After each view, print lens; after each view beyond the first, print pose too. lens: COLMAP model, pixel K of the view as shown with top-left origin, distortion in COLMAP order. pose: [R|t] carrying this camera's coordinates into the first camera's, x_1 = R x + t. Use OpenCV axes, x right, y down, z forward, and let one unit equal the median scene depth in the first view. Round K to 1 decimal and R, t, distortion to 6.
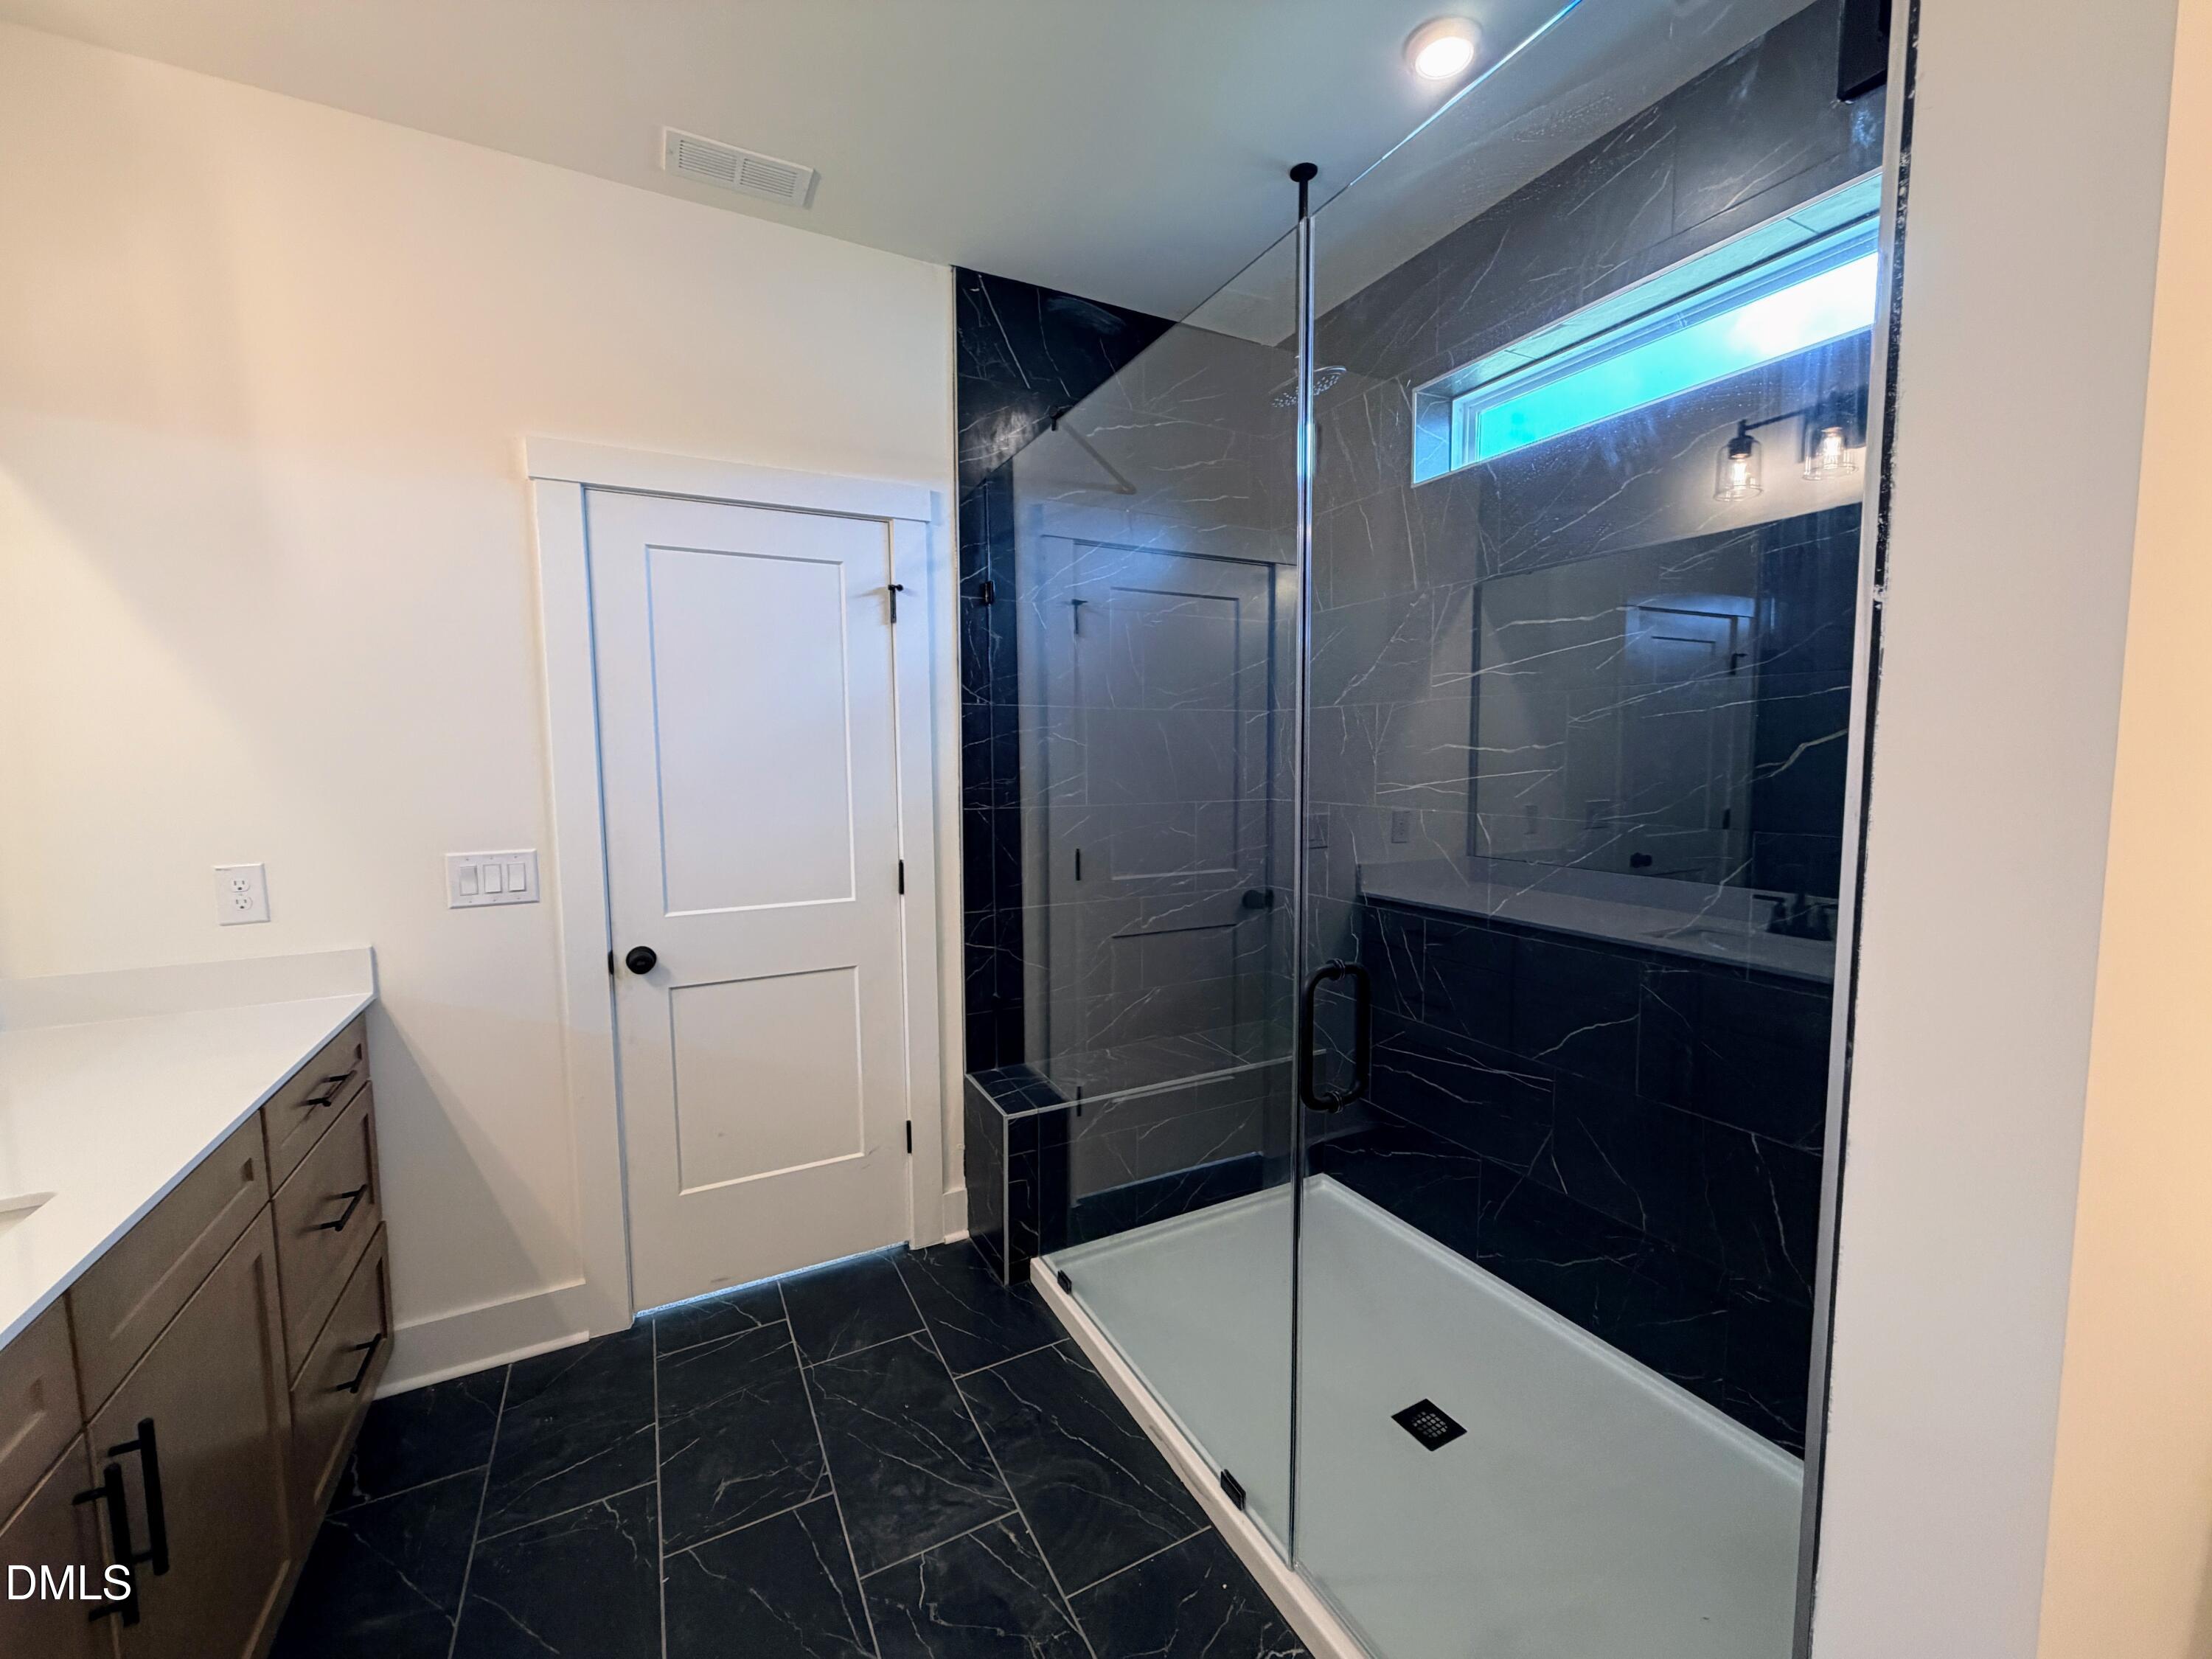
lens RADIAL K [[880.6, 0, 1103.7], [0, 880.6, 829.0], [0, 0, 1]] dist [-0.001523, -0.000335]
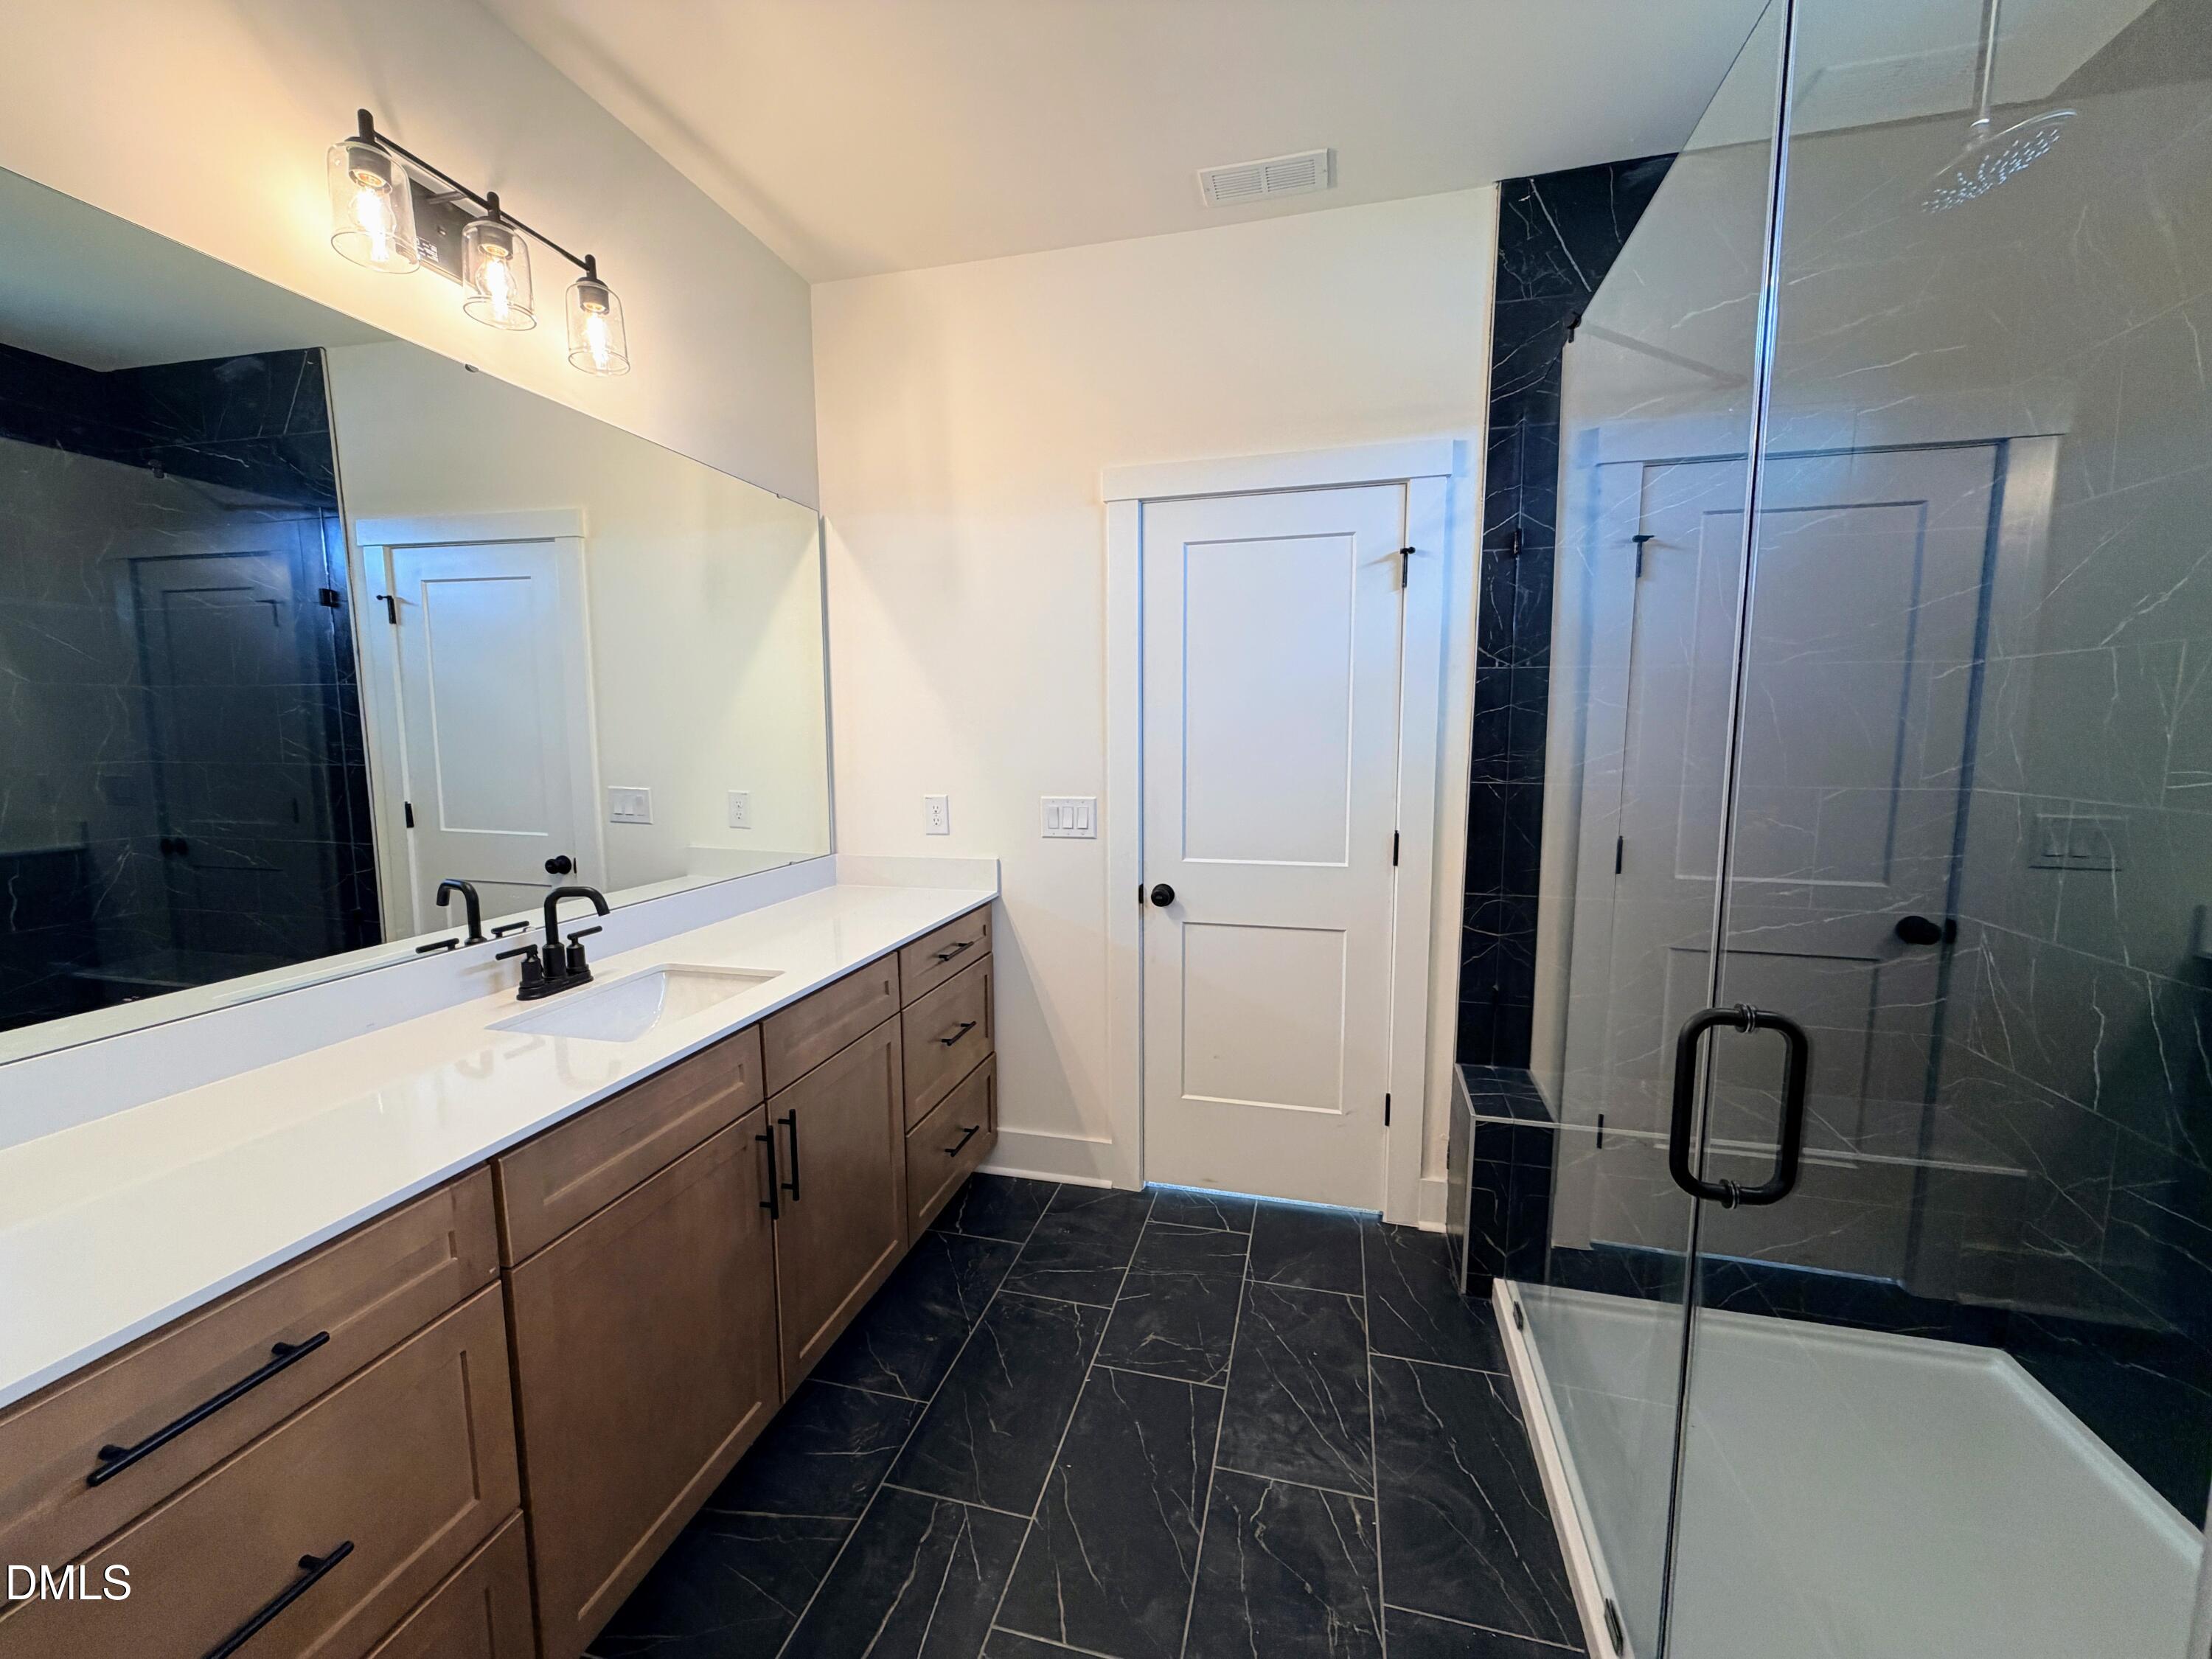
lens RADIAL K [[880.6, 0, 1103.7], [0, 880.6, 829.0], [0, 0, 1]] dist [-0.001523, -0.000335]
pose [[0.737692, 0.081442, -0.670207, 0.207264], [-0.057575, 0.996670, 0.057741, -0.005149], [0.672678, -0.004008, 0.739925, 0.058644]]
